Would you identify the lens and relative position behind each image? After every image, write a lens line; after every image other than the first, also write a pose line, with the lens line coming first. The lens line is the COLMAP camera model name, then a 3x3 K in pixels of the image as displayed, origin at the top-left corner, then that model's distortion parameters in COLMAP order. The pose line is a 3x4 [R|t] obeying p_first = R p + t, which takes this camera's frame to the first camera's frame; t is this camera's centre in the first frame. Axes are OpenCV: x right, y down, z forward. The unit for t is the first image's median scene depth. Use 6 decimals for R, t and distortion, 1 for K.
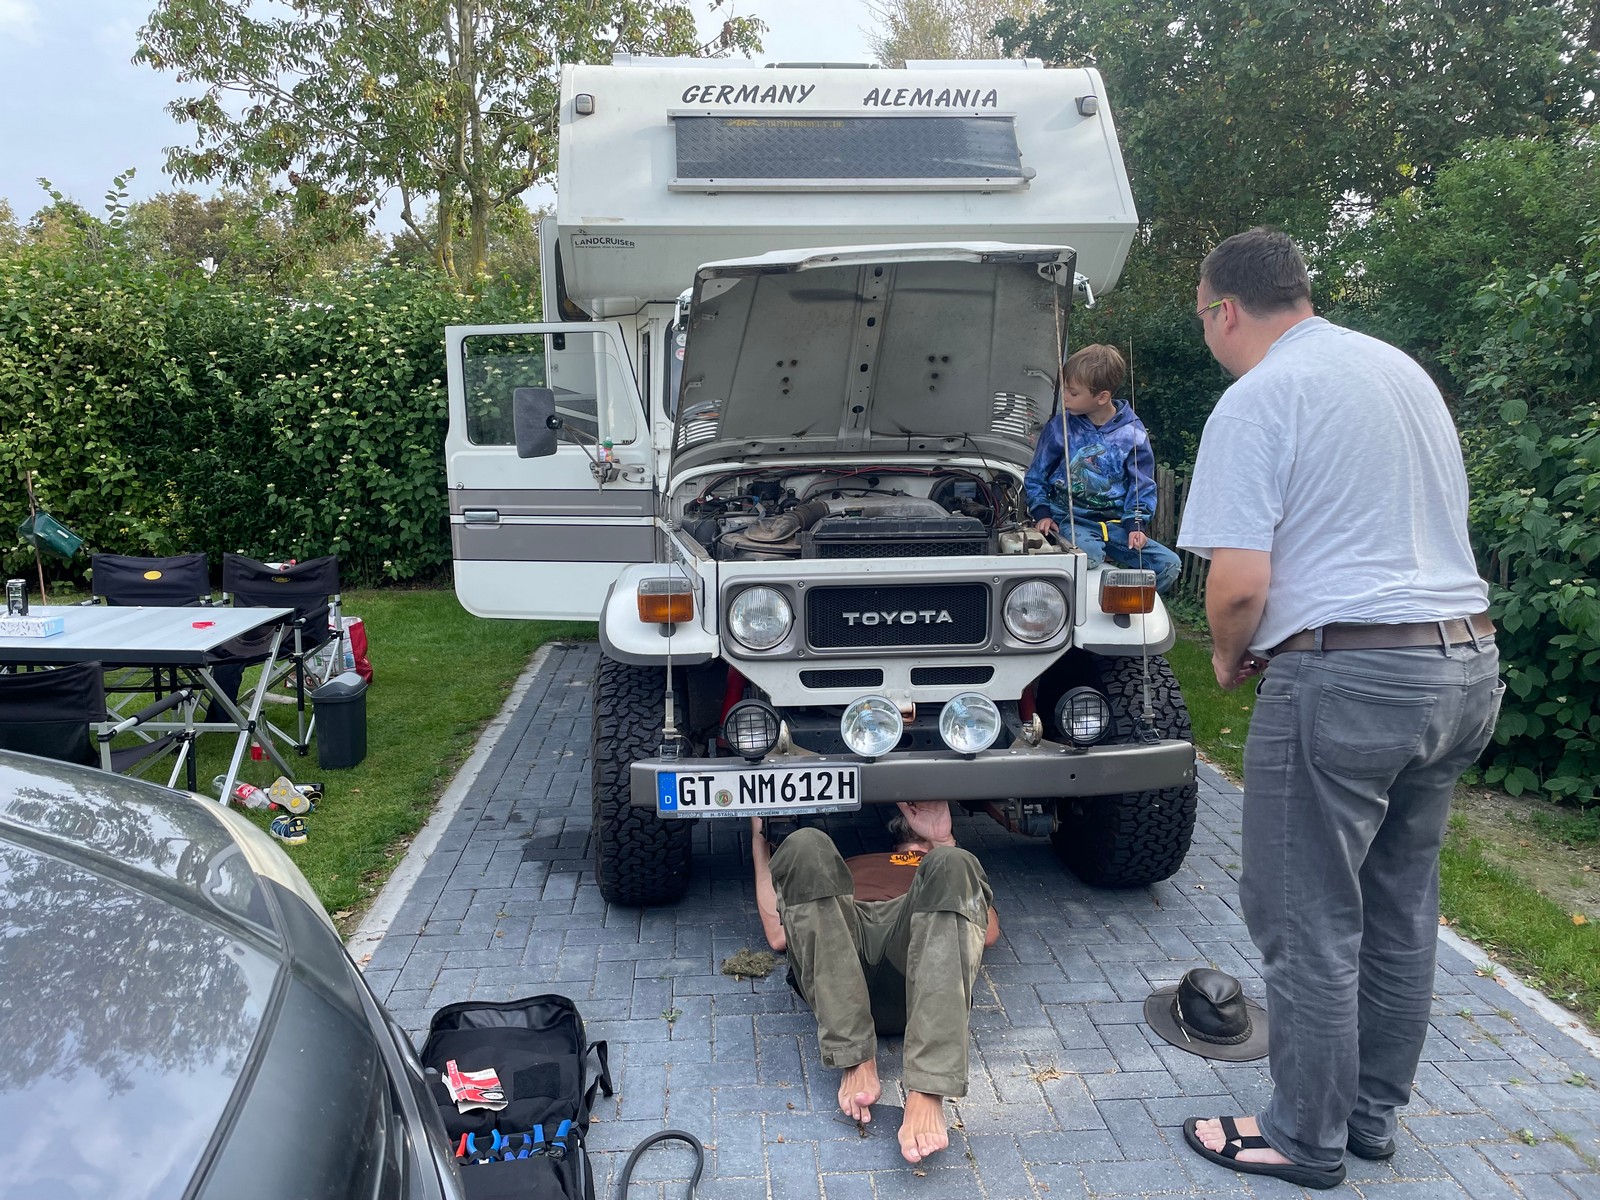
lens RADIAL K [[1203.0, 0, 790.4], [0, 1203.0, 568.0], [0, 0, 1]] dist [0.052589, -0.041706]
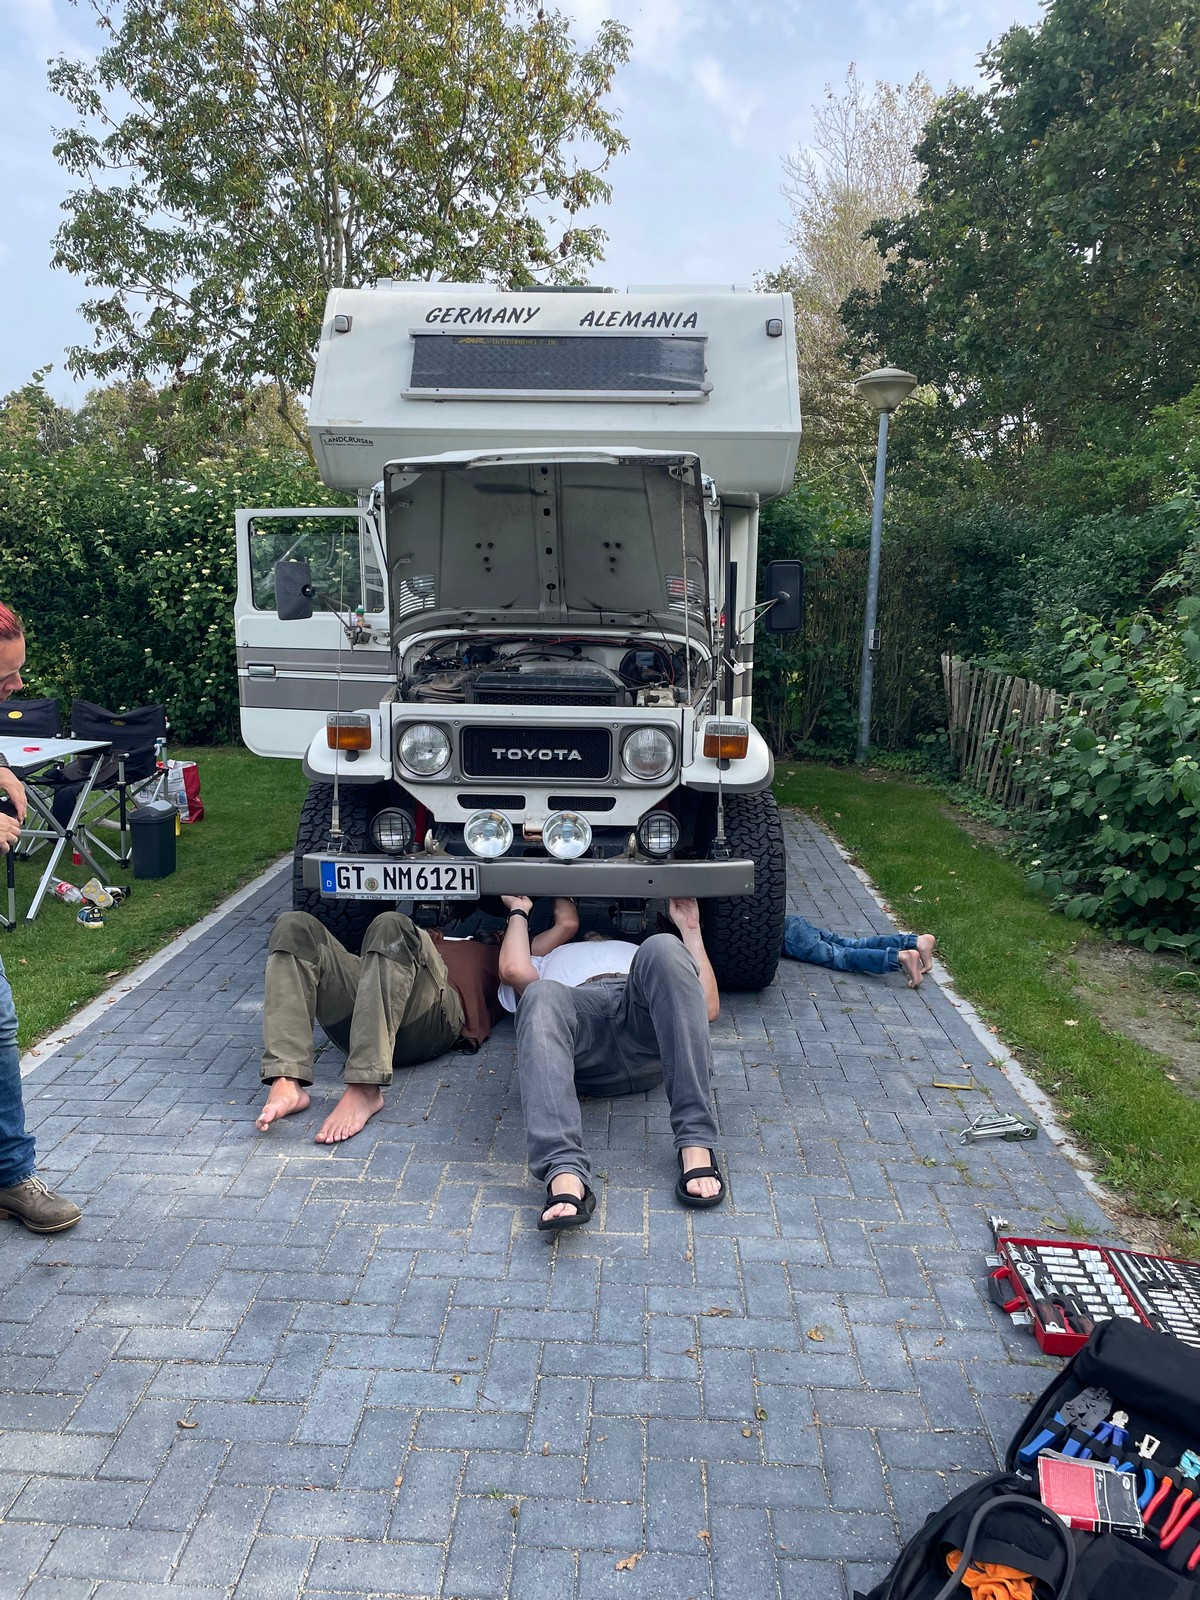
lens RADIAL K [[1203.0, 0, 600.9], [0, 1203.0, 795.6], [0, 0, 1]] dist [0.052589, -0.041706]
pose [[0.994405, 0.043105, -0.096444, 0.212676], [-0.040478, 0.998759, 0.029028, 0.035007], [0.097575, -0.024962, 0.994915, -0.169171]]
